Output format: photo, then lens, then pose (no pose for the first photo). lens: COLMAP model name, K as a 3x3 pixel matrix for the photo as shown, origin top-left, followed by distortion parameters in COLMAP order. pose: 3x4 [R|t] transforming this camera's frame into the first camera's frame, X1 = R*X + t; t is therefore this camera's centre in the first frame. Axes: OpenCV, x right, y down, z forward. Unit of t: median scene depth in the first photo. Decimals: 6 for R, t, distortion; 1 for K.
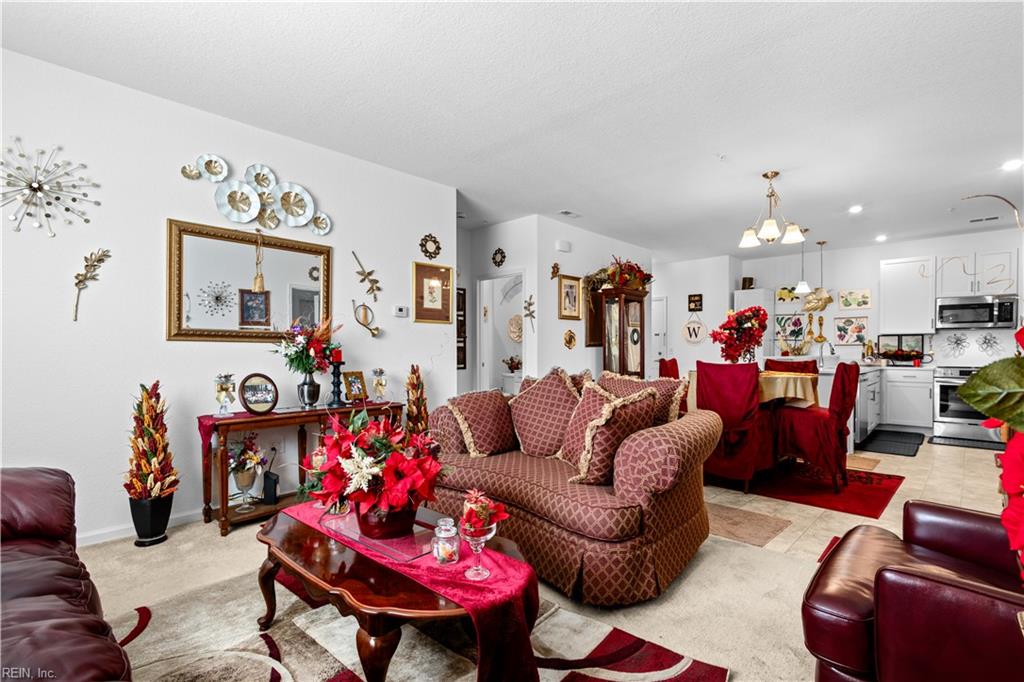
lens RADIAL K [[493.7, 0, 509.5], [0, 493.7, 350.0], [0, 0, 1]] dist [-0.000367, -0.000081]
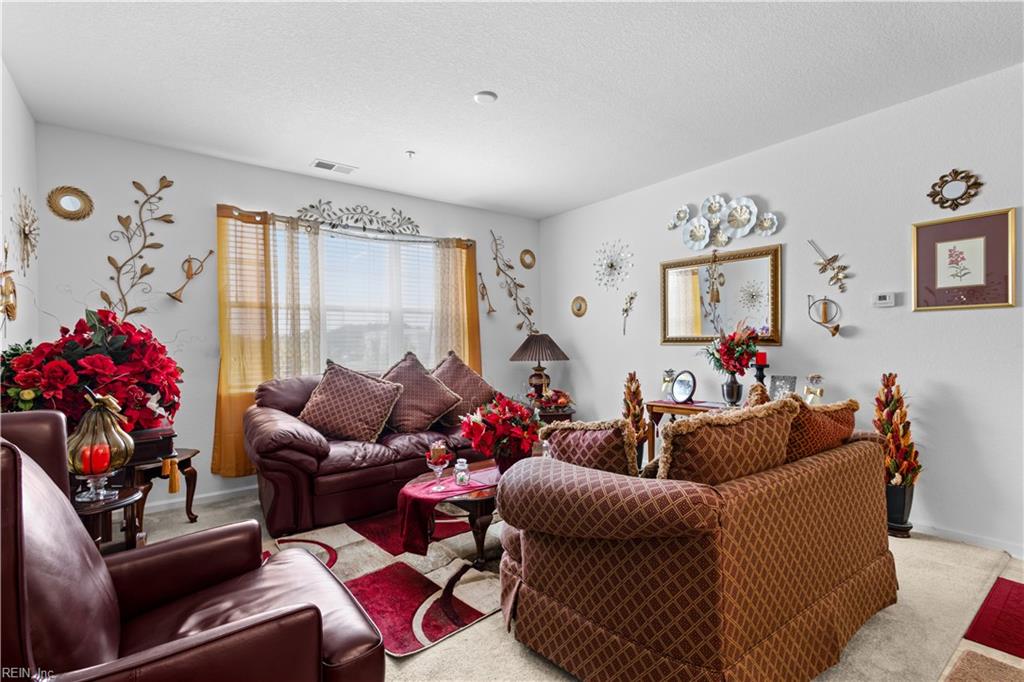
lens RADIAL K [[473.8, 0, 510.2], [0, 473.8, 346.8], [0, 0, 1]] dist [0.003573, 0.000613]
pose [[-0.158711, 0.006114, -0.987306, 0.516477], [0.015541, 0.999872, 0.003694, -0.017600], [0.987203, -0.014757, -0.158785, 0.508828]]
